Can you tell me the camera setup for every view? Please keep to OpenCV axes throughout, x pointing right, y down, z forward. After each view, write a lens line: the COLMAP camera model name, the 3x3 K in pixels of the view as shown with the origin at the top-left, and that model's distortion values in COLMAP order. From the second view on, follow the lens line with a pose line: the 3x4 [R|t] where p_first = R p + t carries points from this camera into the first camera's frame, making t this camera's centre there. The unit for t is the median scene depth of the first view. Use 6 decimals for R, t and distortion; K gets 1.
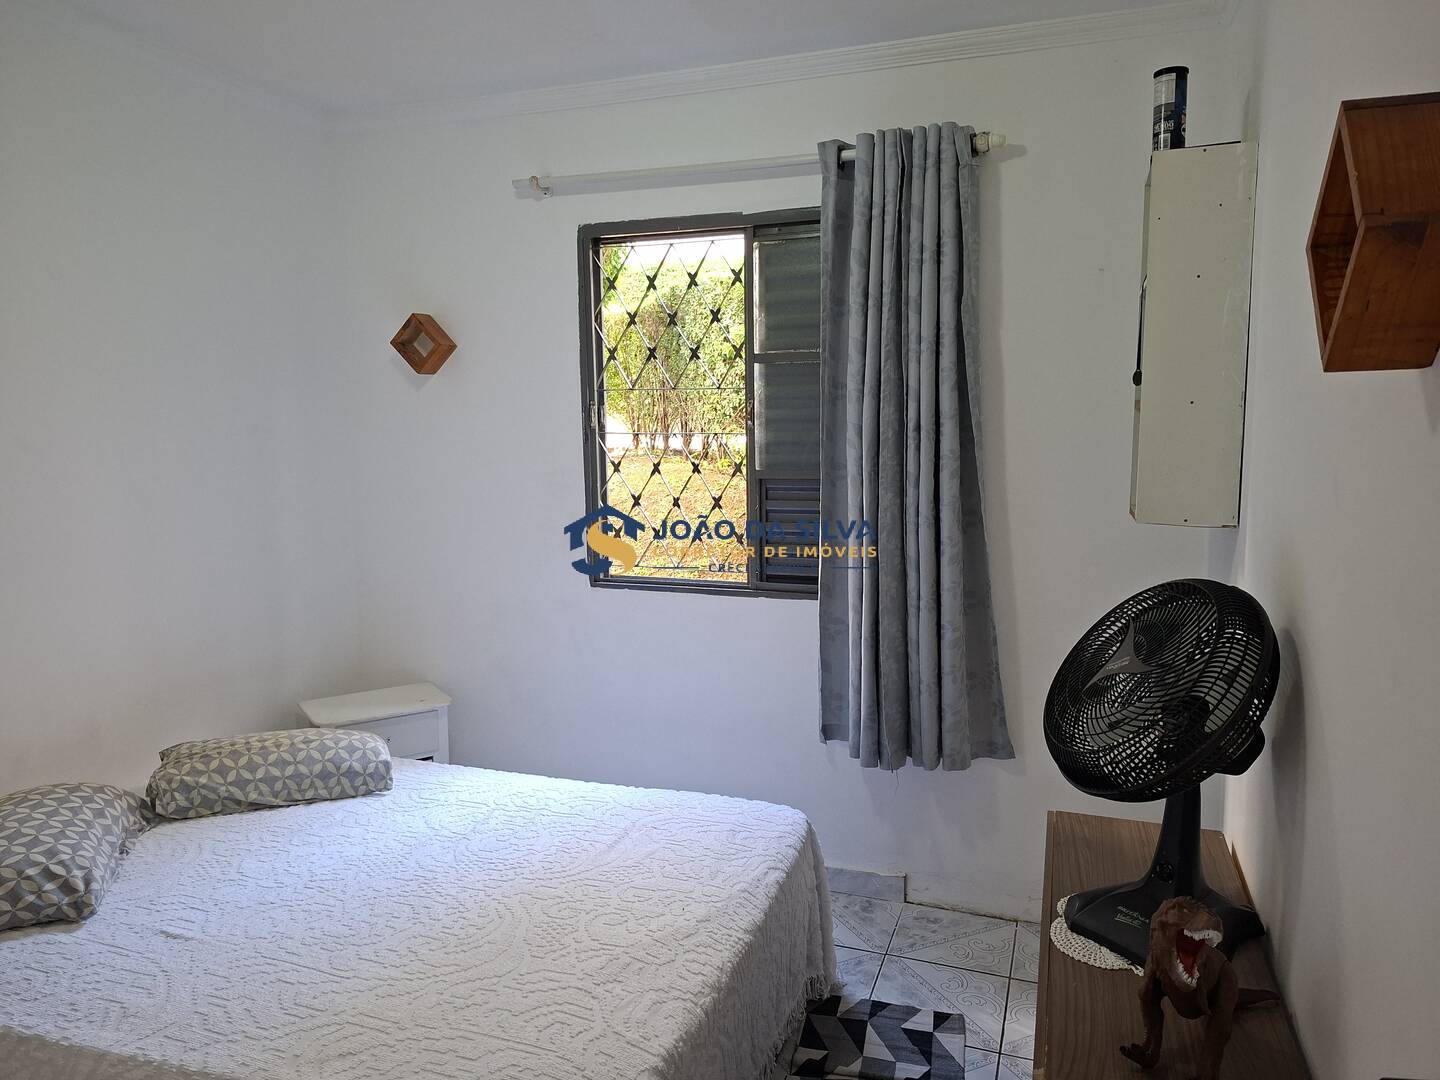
lens RADIAL K [[990.7, 0, 725.6], [0, 990.7, 542.4], [0, 0, 1]] dist [0.091542, -0.110836]
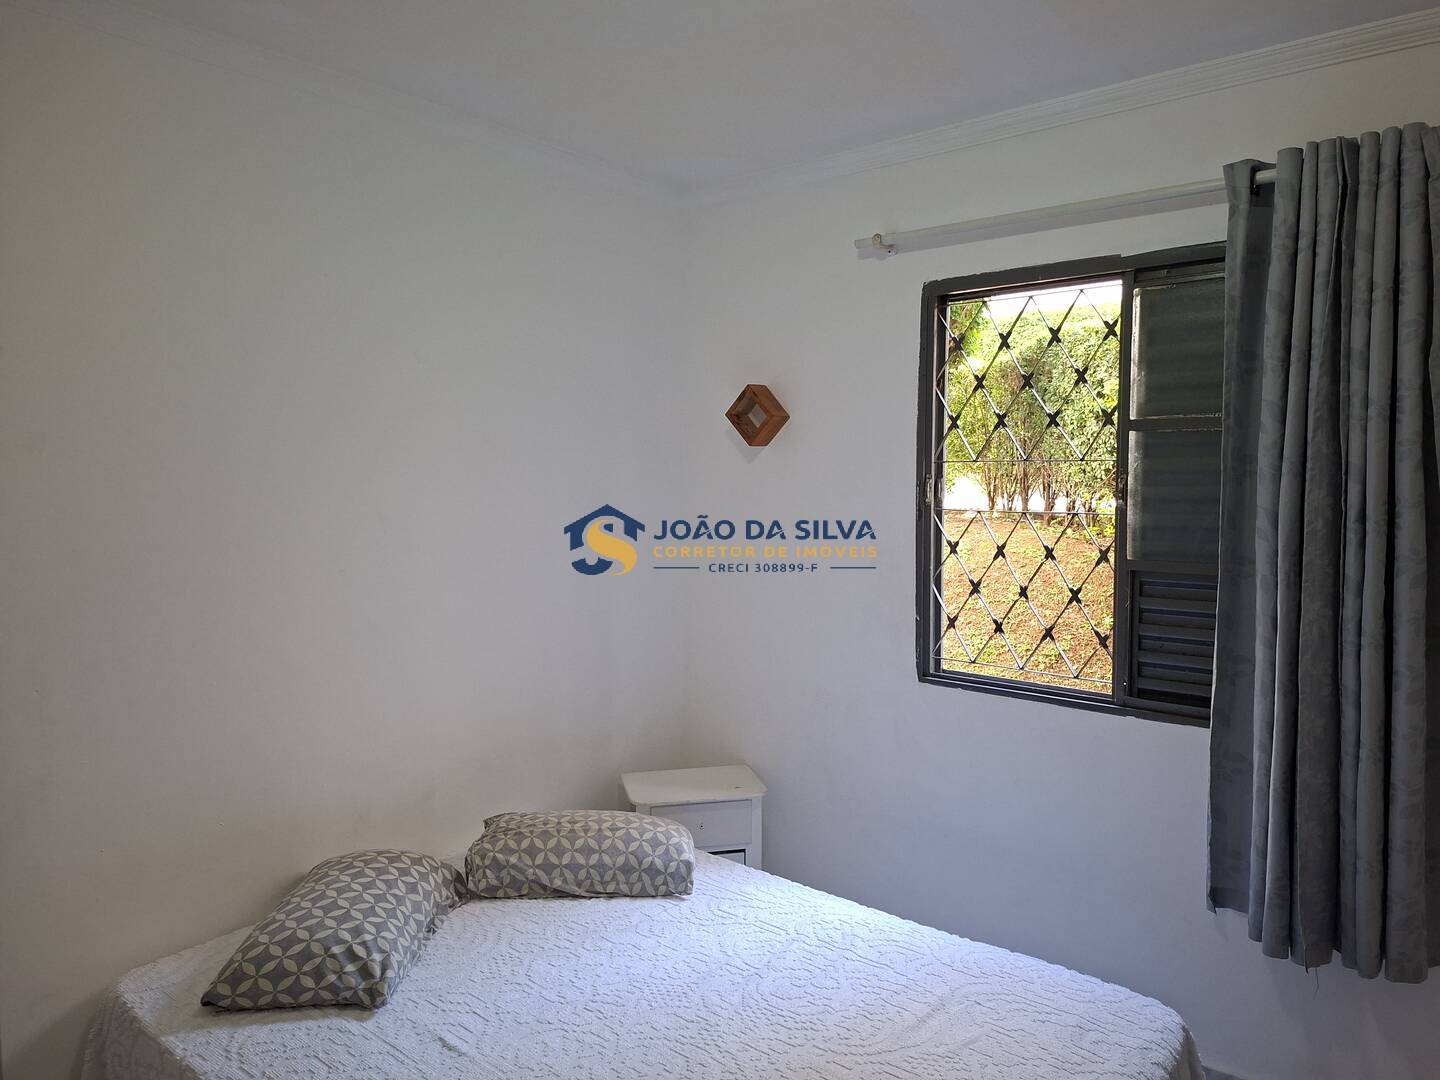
lens RADIAL K [[990.7, 0, 720.8], [0, 990.7, 536.8], [0, 0, 1]] dist [0.091542, -0.110836]
pose [[0.935140, 0.031854, -0.352843, 0.009176], [-0.051390, 0.997612, -0.046136, -0.040373], [0.350531, 0.061276, 0.934544, 0.114327]]
